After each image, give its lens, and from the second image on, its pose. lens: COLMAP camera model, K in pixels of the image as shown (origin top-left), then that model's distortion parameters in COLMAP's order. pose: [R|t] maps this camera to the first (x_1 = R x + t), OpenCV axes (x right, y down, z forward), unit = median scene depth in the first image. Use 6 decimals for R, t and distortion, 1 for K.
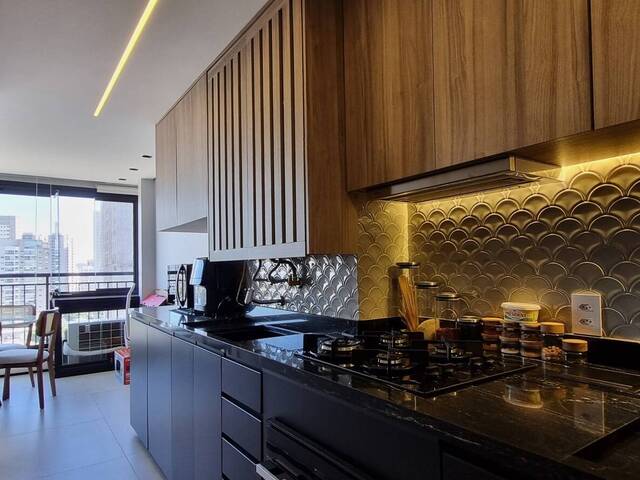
lens RADIAL K [[433.6, 0, 319.7], [0, 433.6, 259.4], [0, 0, 1]] dist [-0.003643, -0.001274]
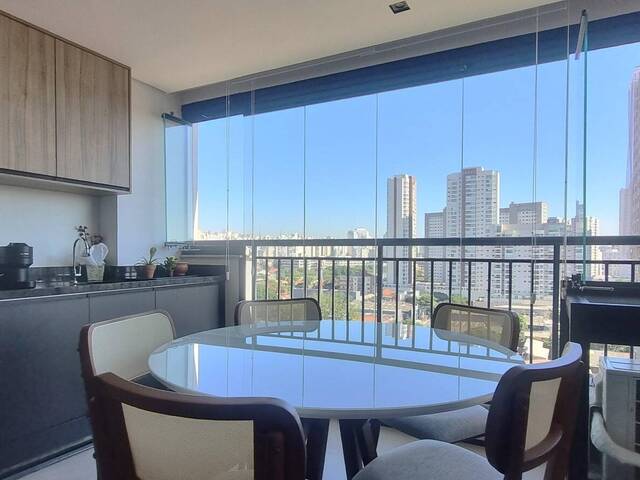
lens RADIAL K [[433.6, 0, 319.7], [0, 433.6, 259.4], [0, 0, 1]] dist [-0.003643, -0.001274]
pose [[0.465885, 0.030590, -0.884316, -1.026009], [0.003586, 0.999329, 0.036457, 0.111067], [0.884838, -0.020156, 0.465463, 1.695411]]
